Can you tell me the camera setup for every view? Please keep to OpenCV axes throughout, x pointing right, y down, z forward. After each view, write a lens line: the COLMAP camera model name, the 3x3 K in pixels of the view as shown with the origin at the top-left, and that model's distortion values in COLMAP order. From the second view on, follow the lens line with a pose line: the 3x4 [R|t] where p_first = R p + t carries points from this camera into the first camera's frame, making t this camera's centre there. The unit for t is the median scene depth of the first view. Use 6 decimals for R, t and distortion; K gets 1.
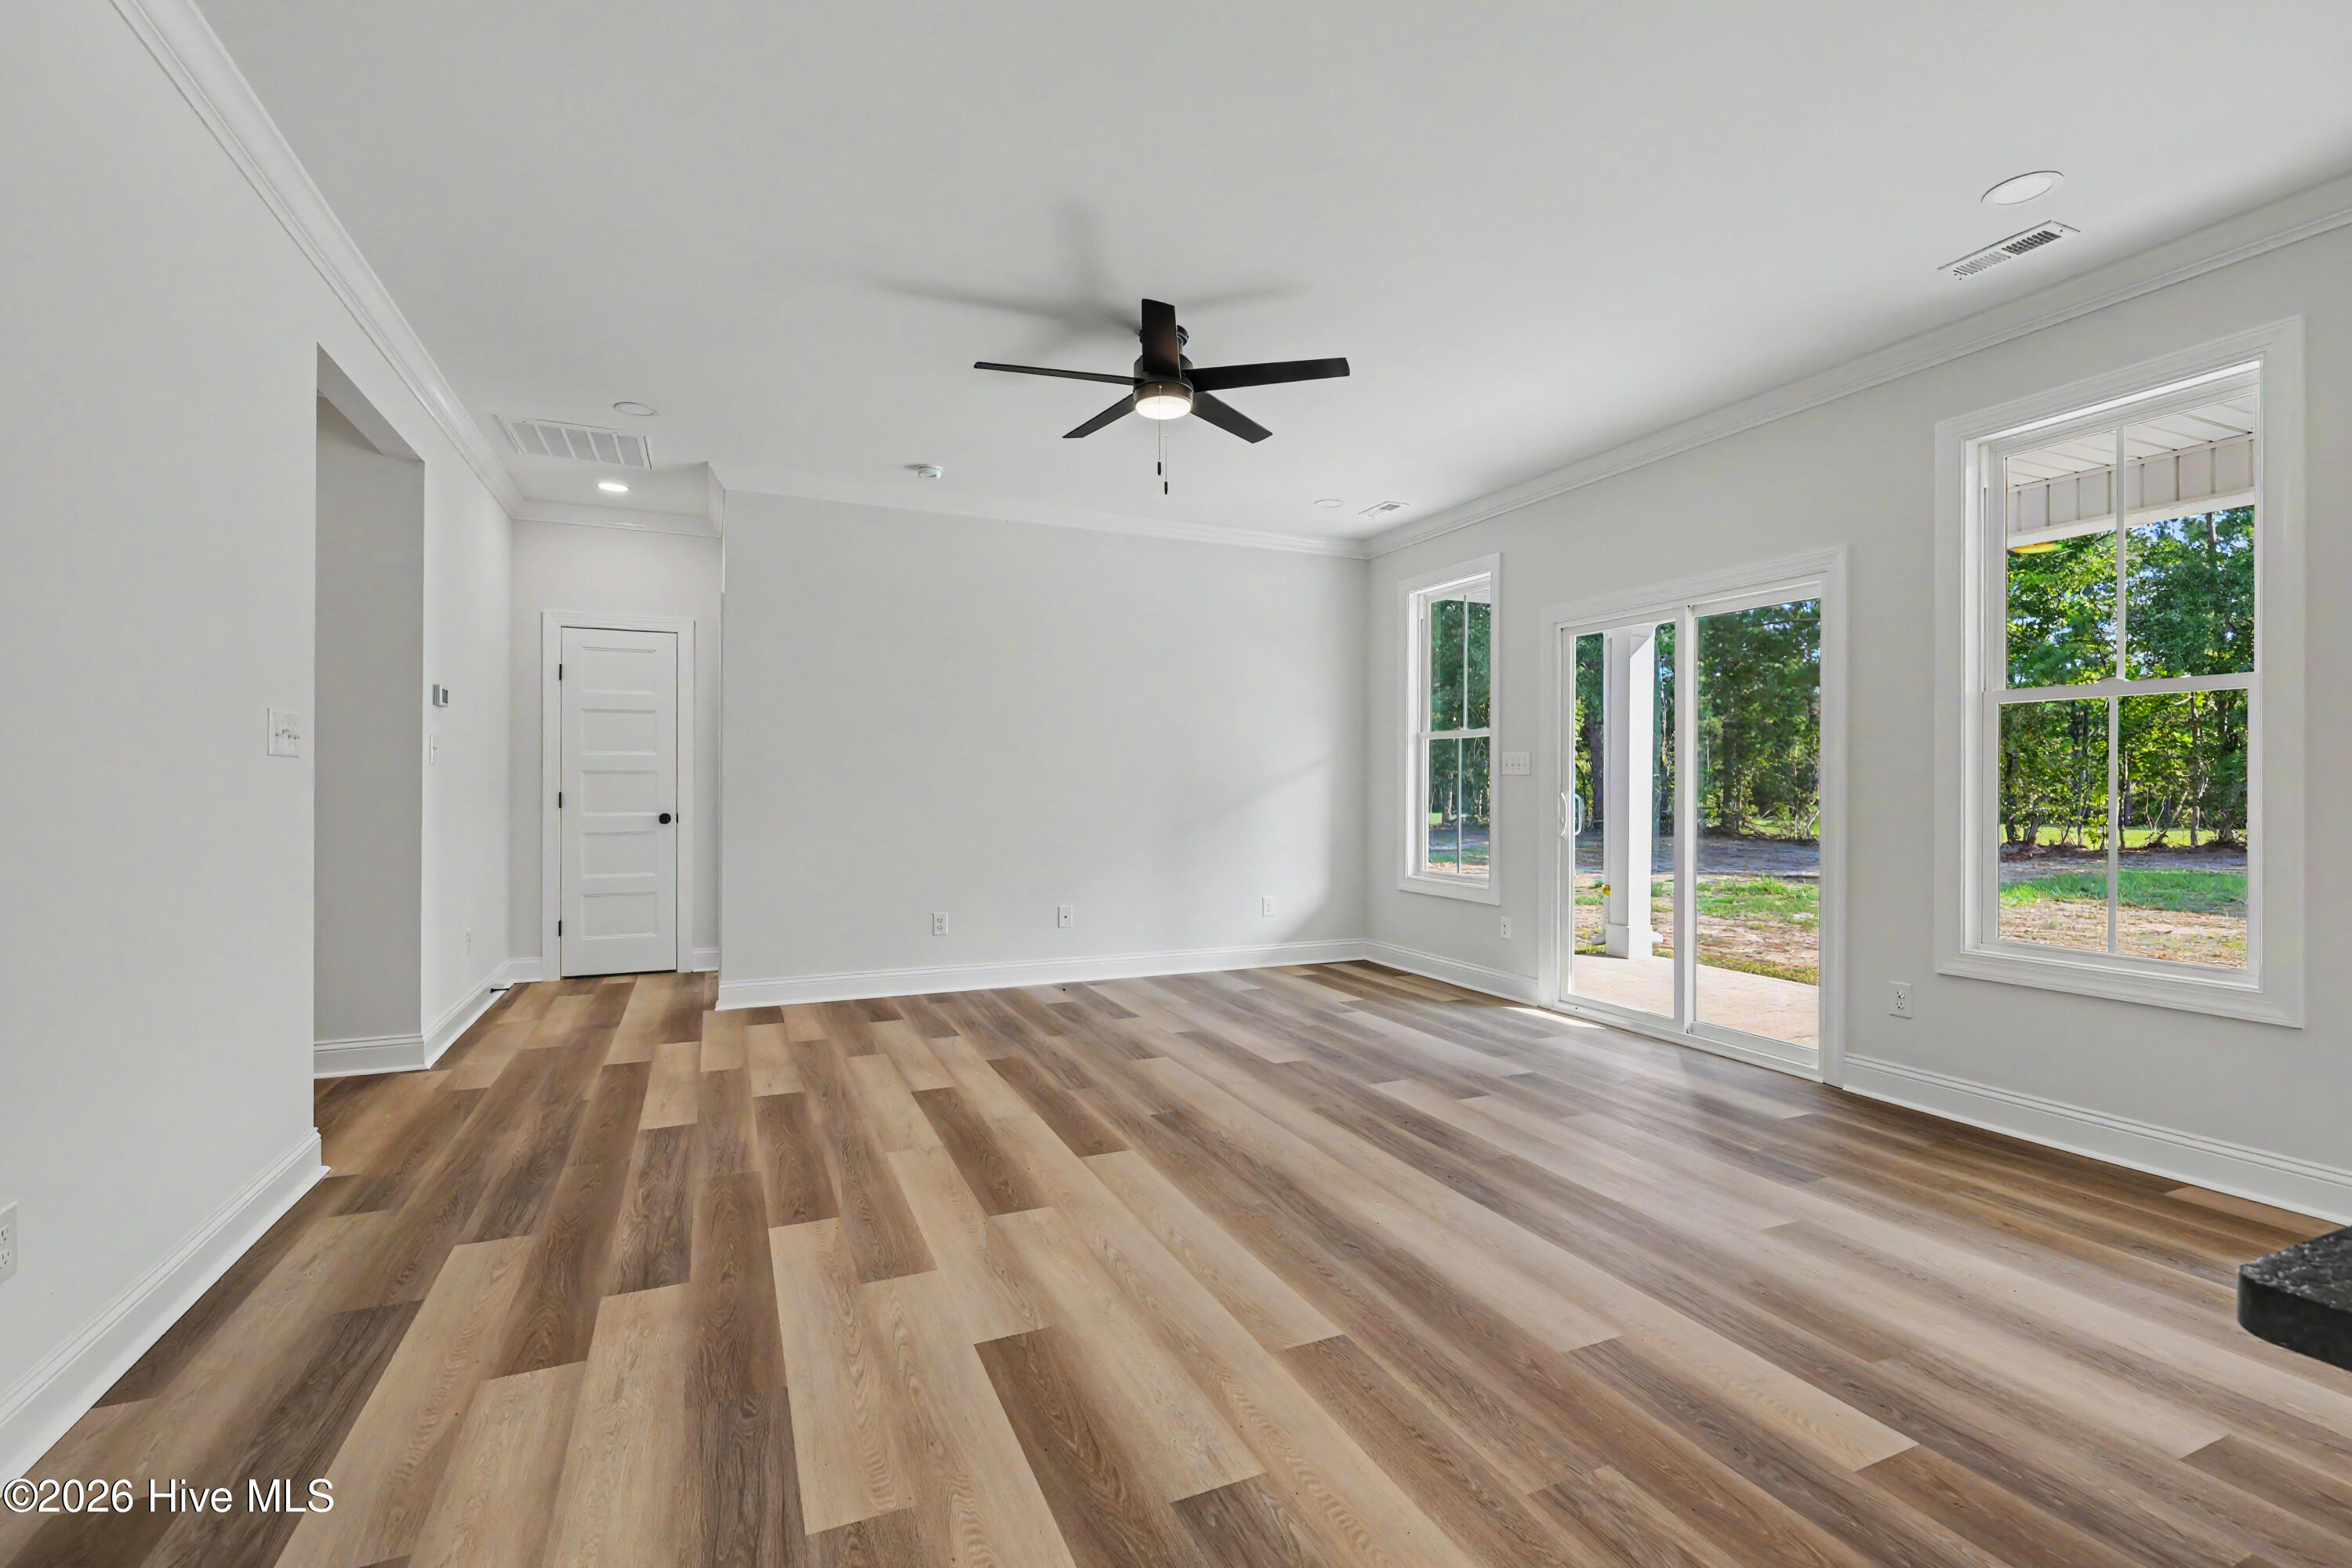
lens RADIAL K [[1049.2, 0, 1185.5], [0, 1049.2, 781.0], [0, 0, 1]] dist [0.003150, 0.000326]
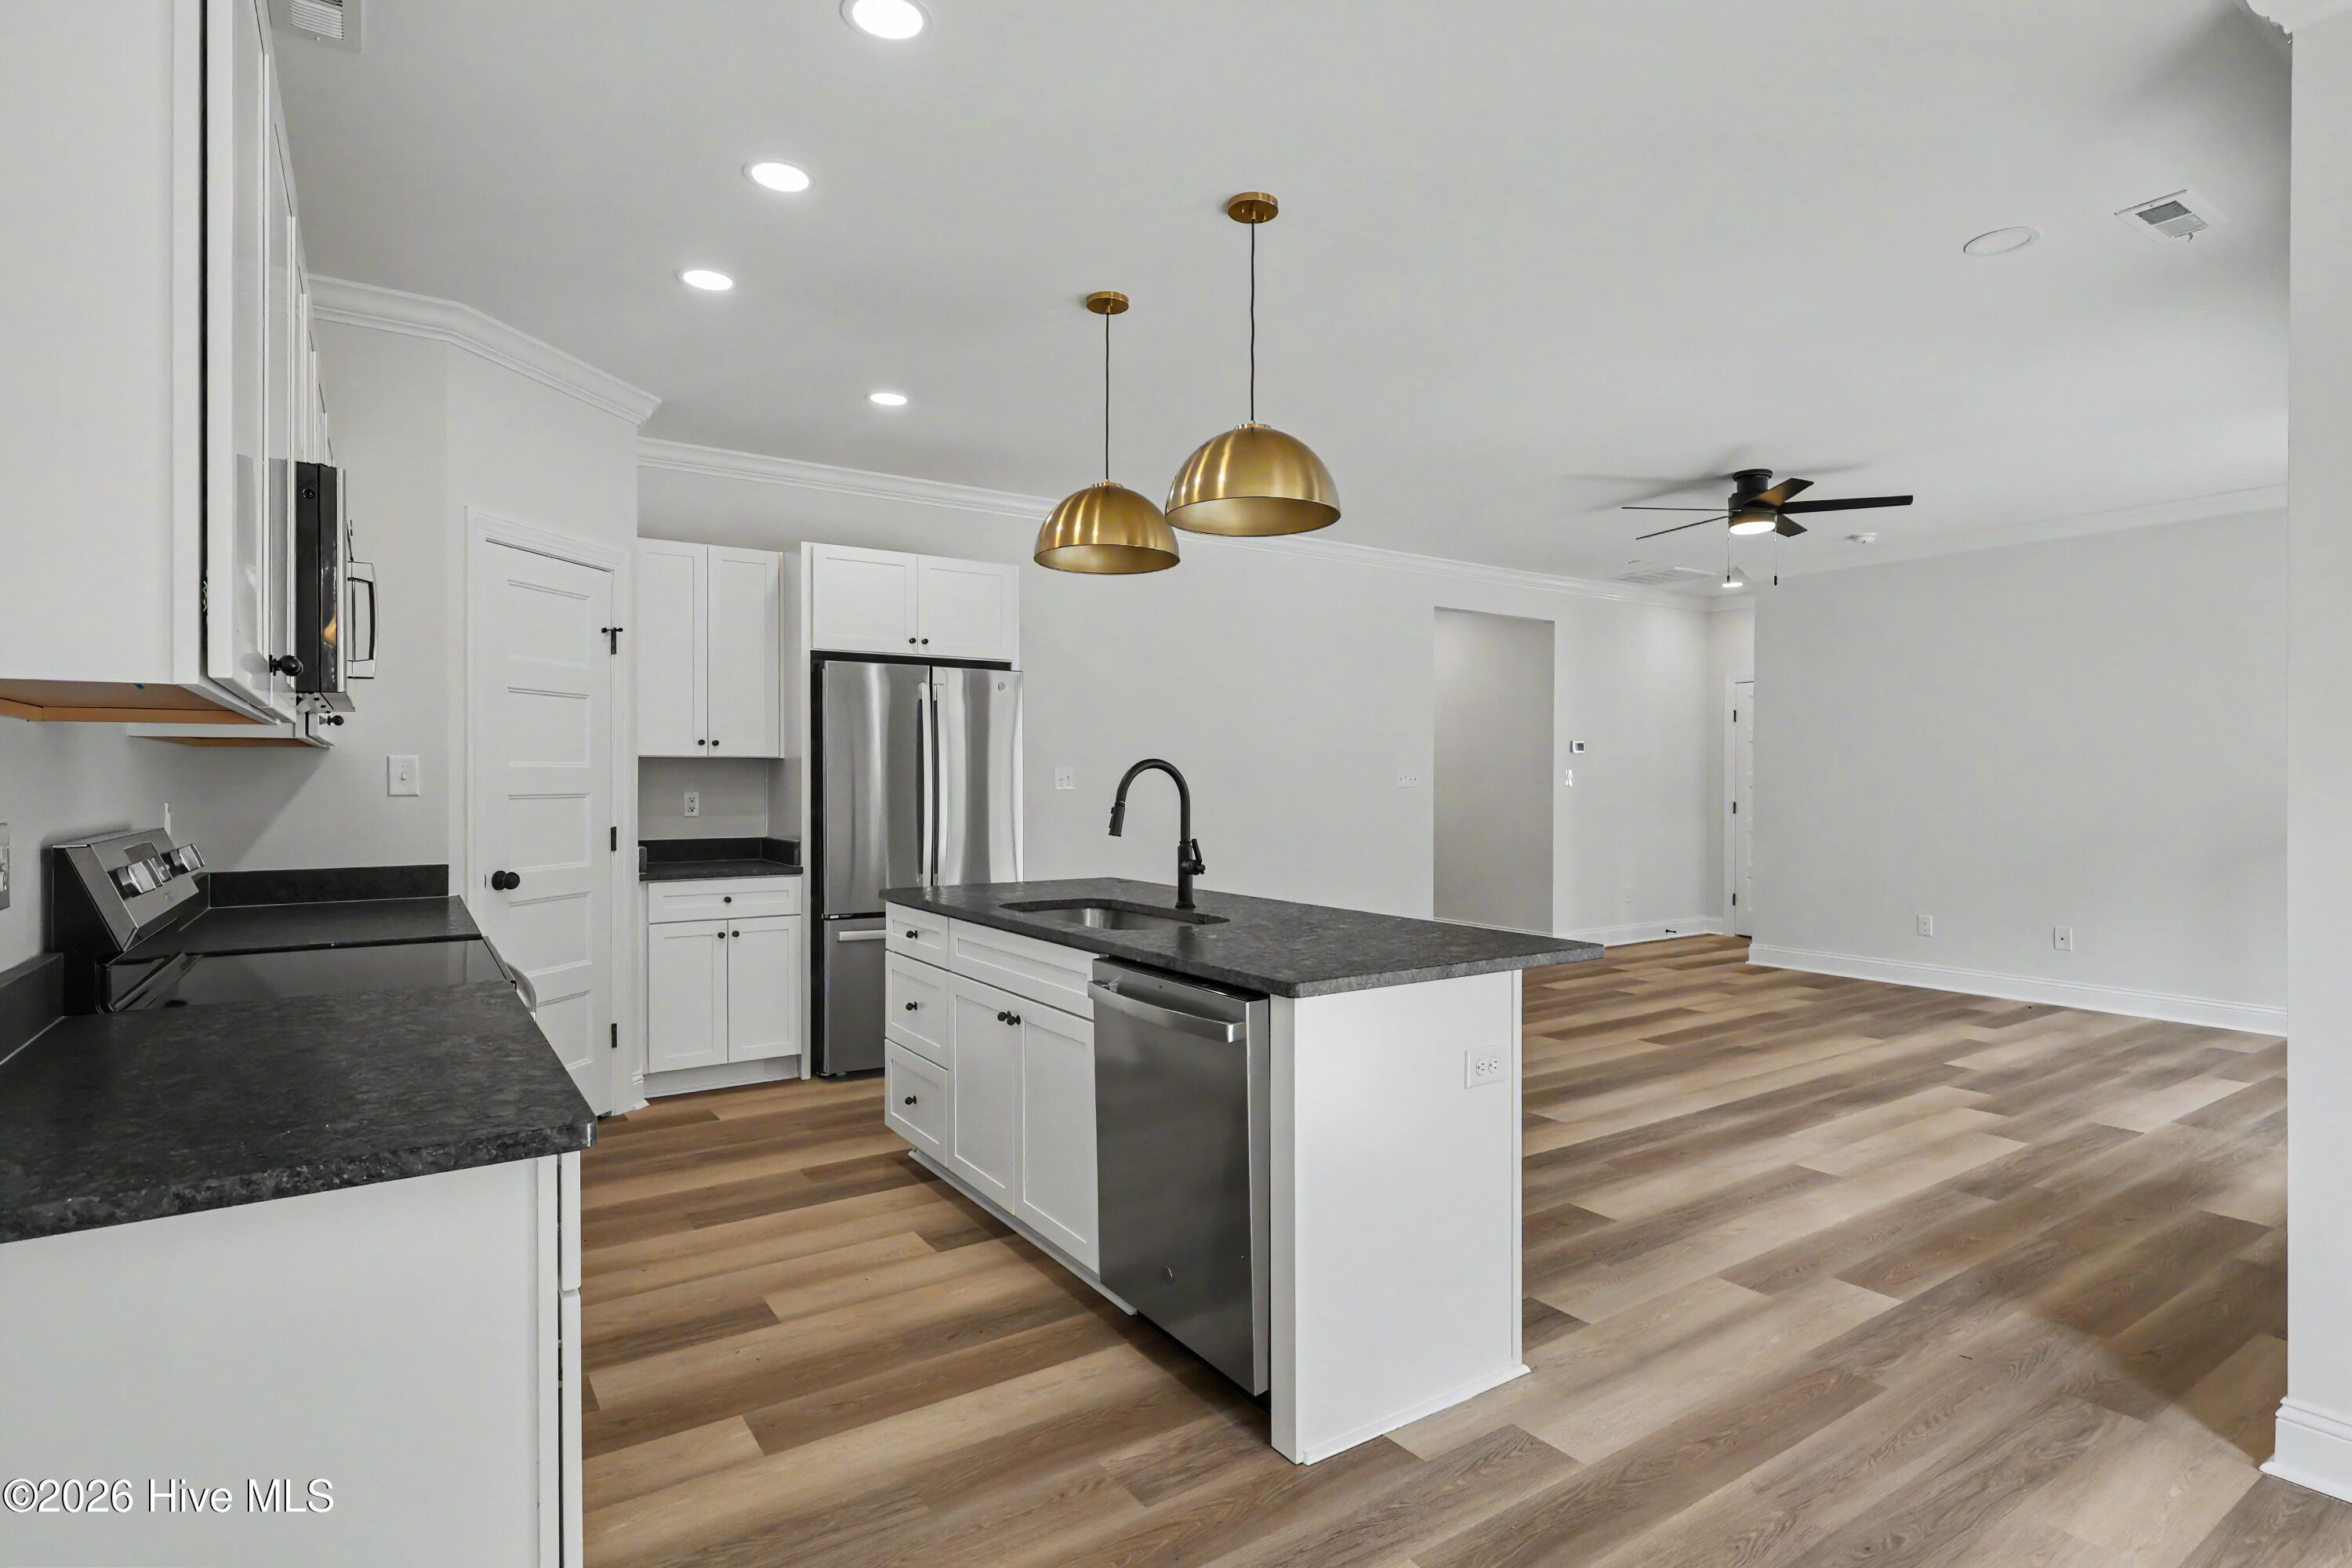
lens RADIAL K [[1175.9, 0, 1176.0], [0, 1175.9, 784.0], [0, 0, 1]] dist [-0.002270, -0.000109]
pose [[0.165718, 0.001604, -0.986172, 1.546843], [0.001015, 0.999998, 0.001797, -0.031567], [0.986173, -0.001299, 0.165716, 0.018467]]
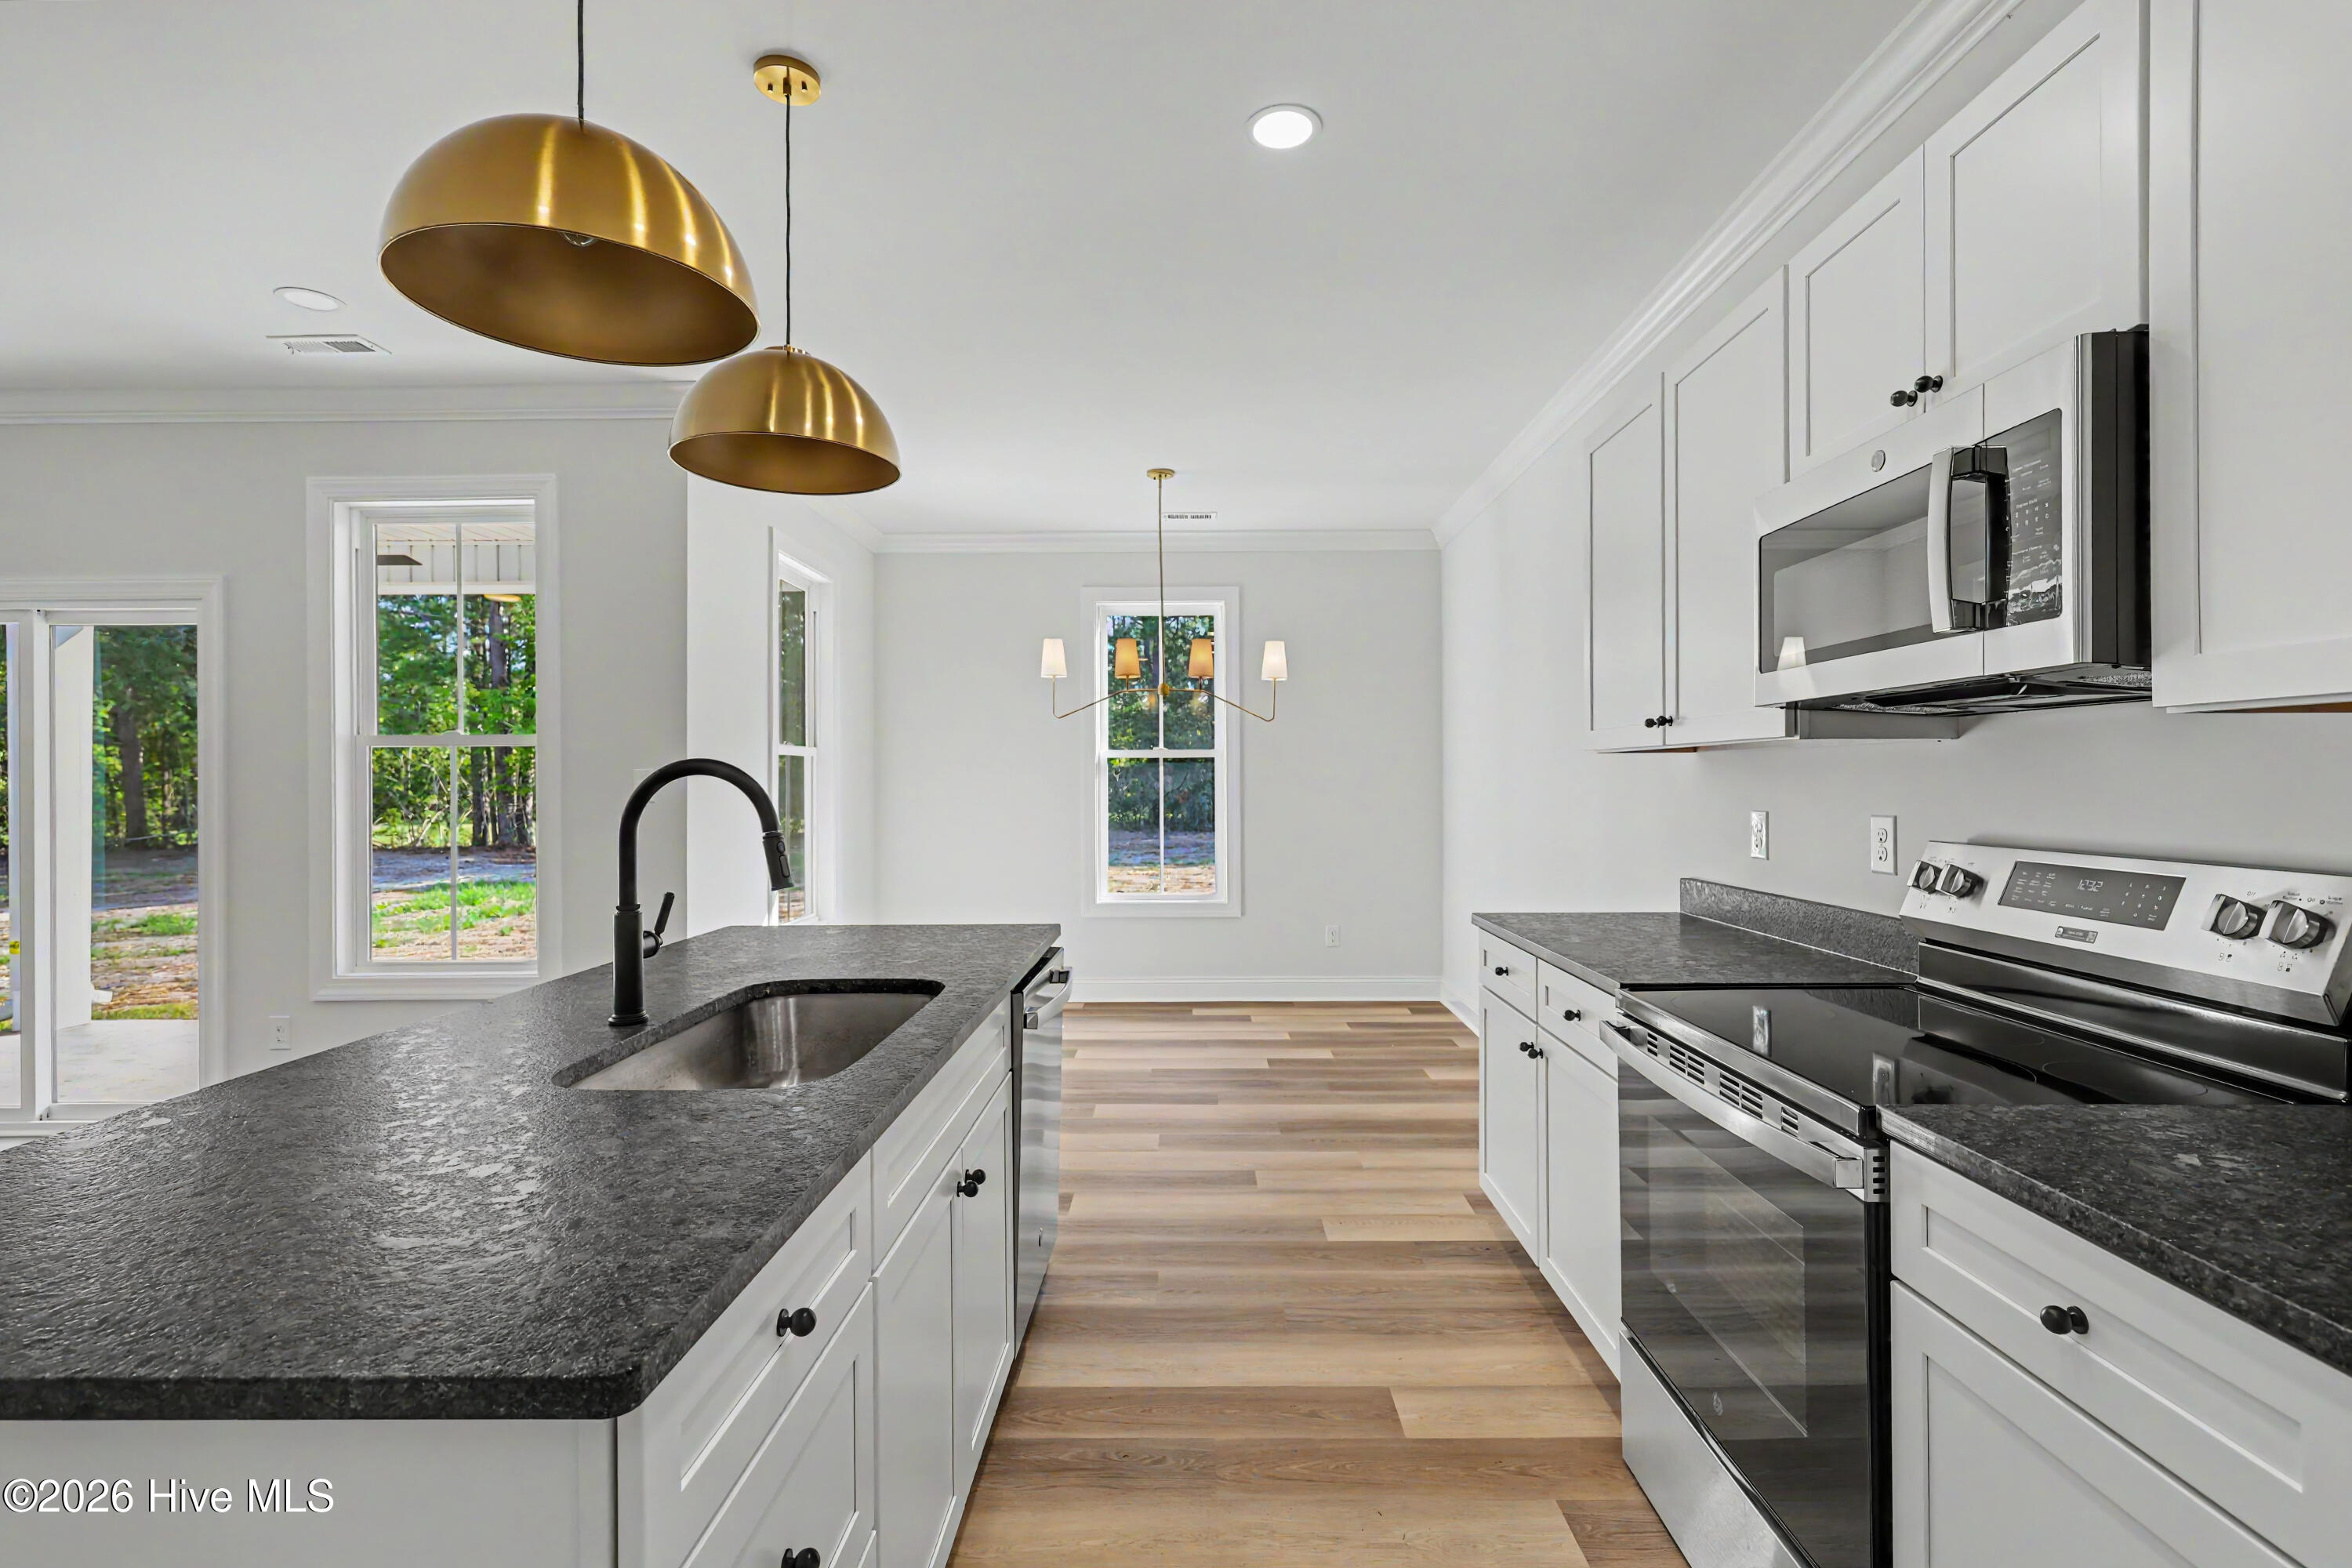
lens RADIAL K [[1049.2, 0, 1185.5], [0, 1049.2, 781.0], [0, 0, 1]] dist [0.003150, 0.000326]
pose [[0.412793, -0.003788, 0.910817, 0.140667], [0.003334, 0.999991, 0.002648, -0.044625], [-0.910819, 0.001944, 0.412801, -0.270518]]
